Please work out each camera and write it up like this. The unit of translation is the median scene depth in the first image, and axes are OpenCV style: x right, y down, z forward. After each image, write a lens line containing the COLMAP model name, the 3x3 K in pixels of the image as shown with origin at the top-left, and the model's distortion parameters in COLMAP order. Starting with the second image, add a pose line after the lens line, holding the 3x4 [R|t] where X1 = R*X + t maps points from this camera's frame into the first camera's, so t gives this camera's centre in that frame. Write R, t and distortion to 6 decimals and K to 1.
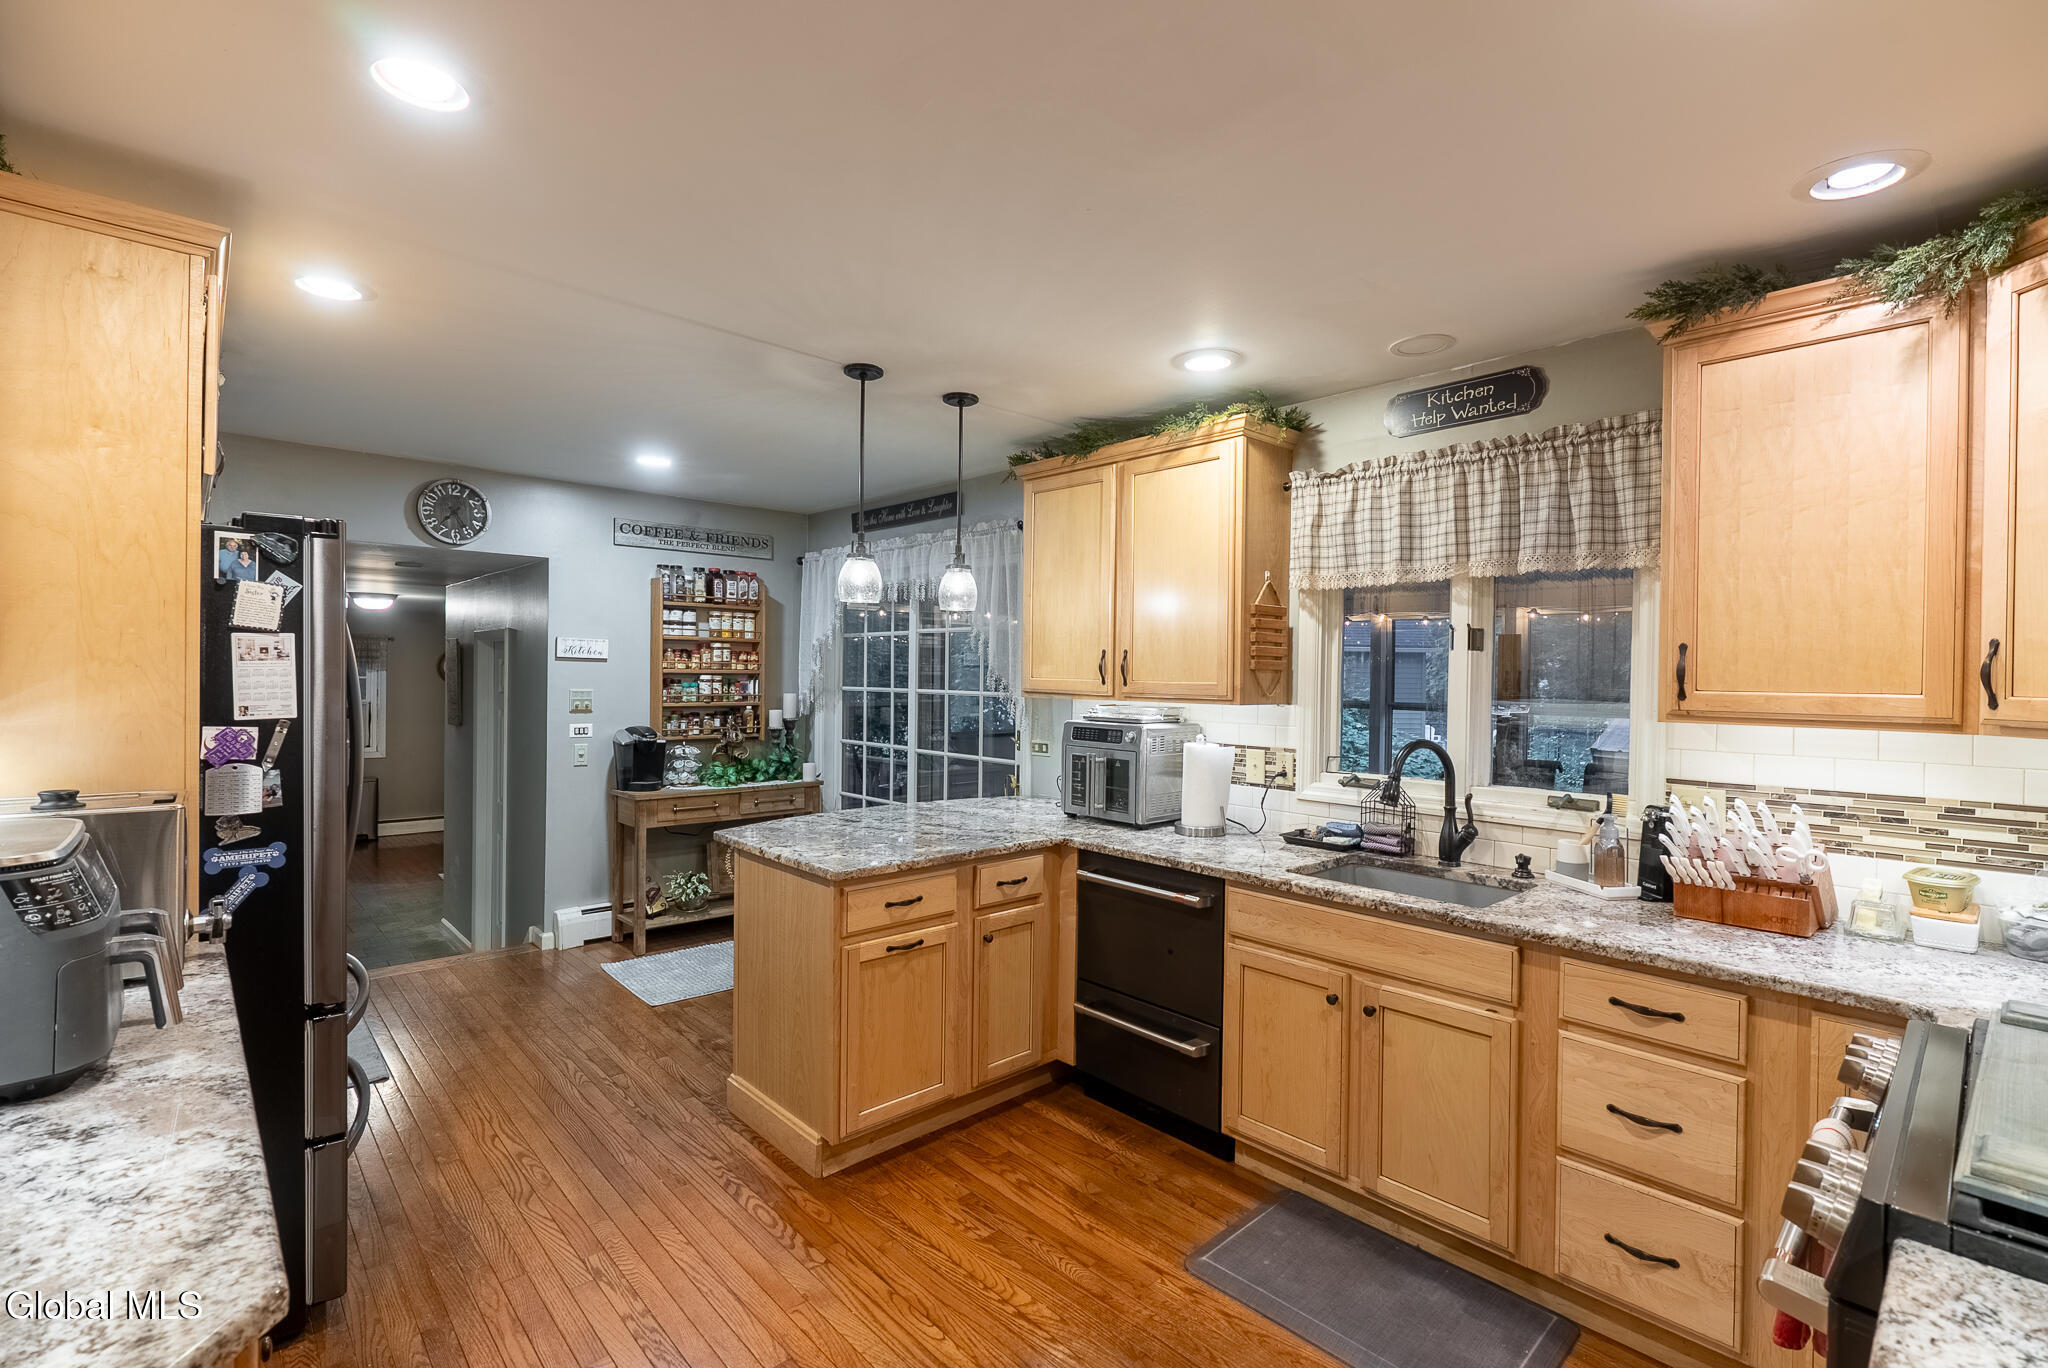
lens RADIAL K [[920.7, 0, 1003.7], [0, 920.7, 684.1], [0, 0, 1]] dist [-0.011649, 0.000050]
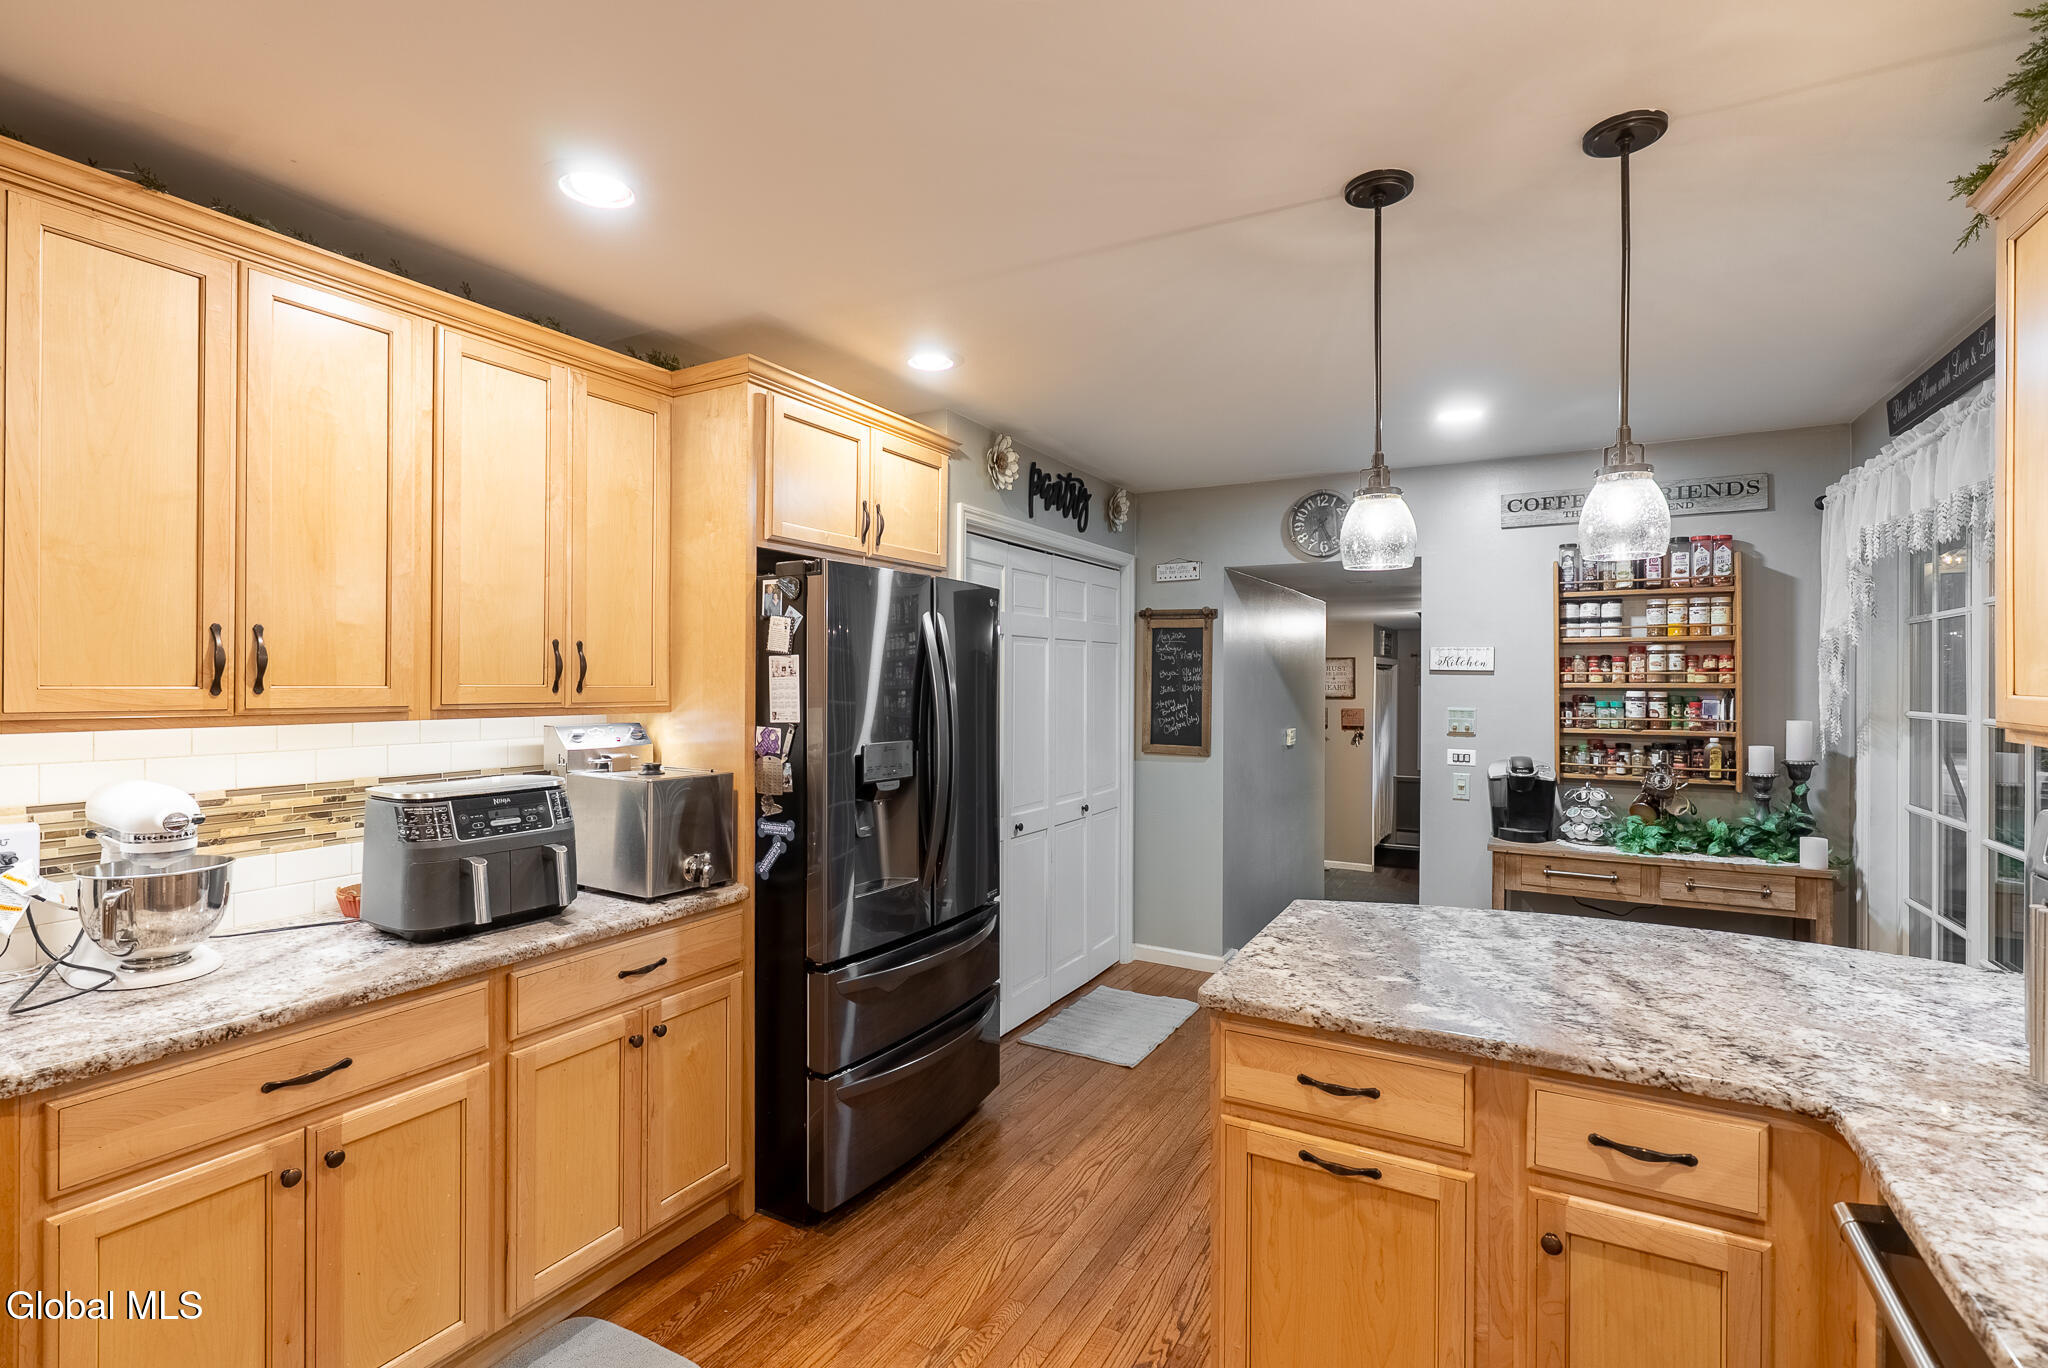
lens RADIAL K [[920.7, 0, 1004.7], [0, 920.7, 685.9], [0, 0, 1]] dist [-0.011649, 0.000050]
pose [[0.324272, -0.006707, -0.945940, 0.200121], [-0.010864, 0.999883, -0.010813, -0.000933], [0.945901, 0.013783, 0.324161, 0.343675]]
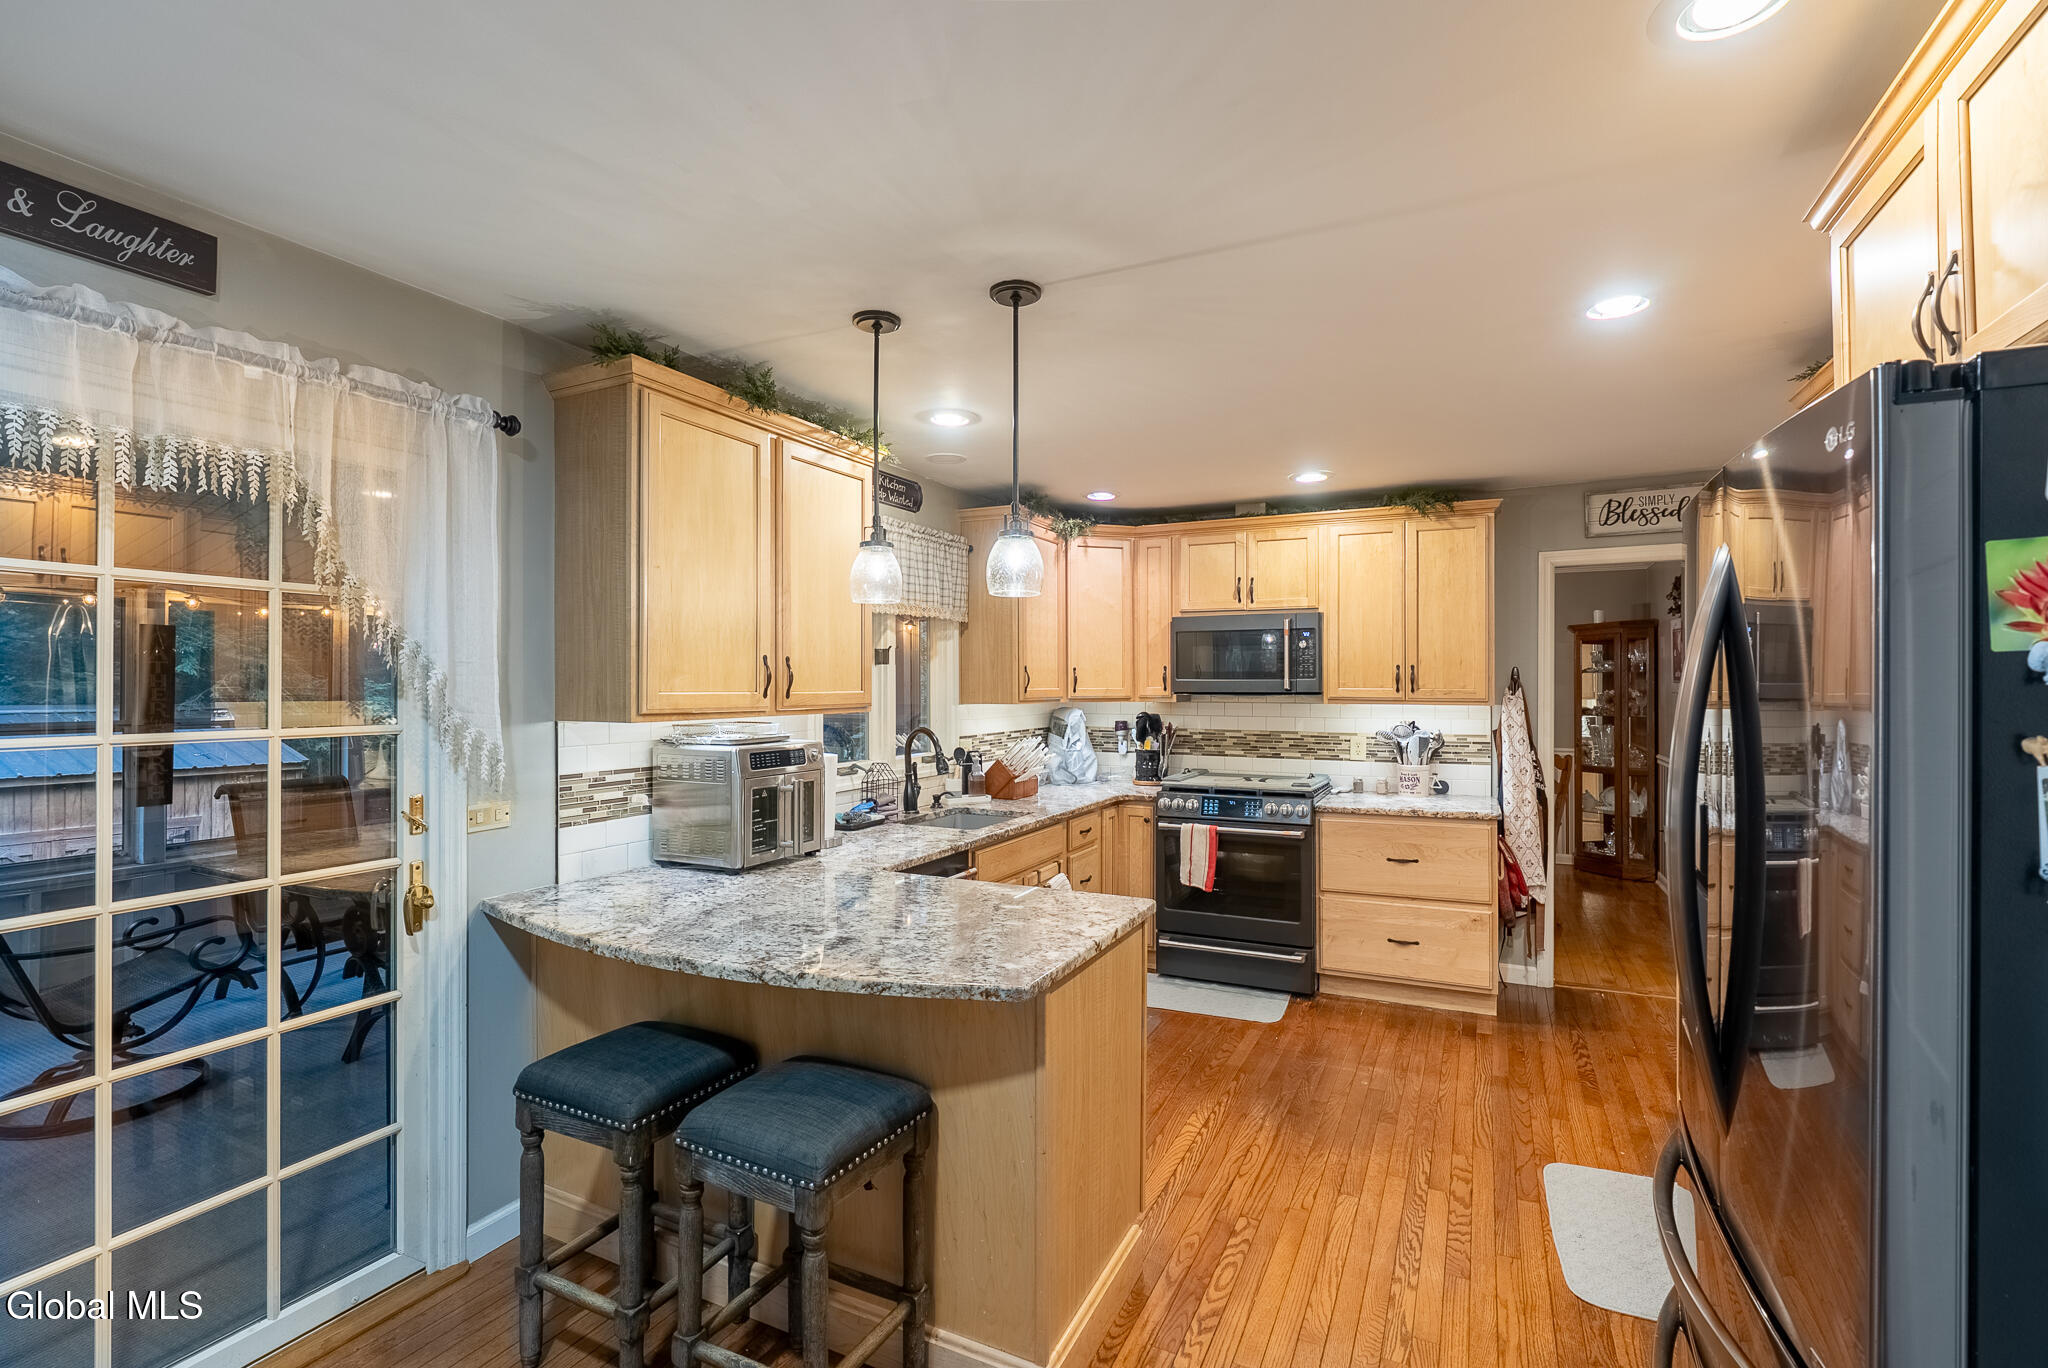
lens RADIAL K [[920.7, 0, 1028.1], [0, 920.7, 693.6], [0, 0, 1]] dist [-0.011649, 0.000050]
pose [[-0.384370, -0.006796, 0.923154, -0.520347], [0.010012, 0.999883, 0.011530, -0.009427], [-0.923125, 0.013674, -0.384257, 0.771256]]
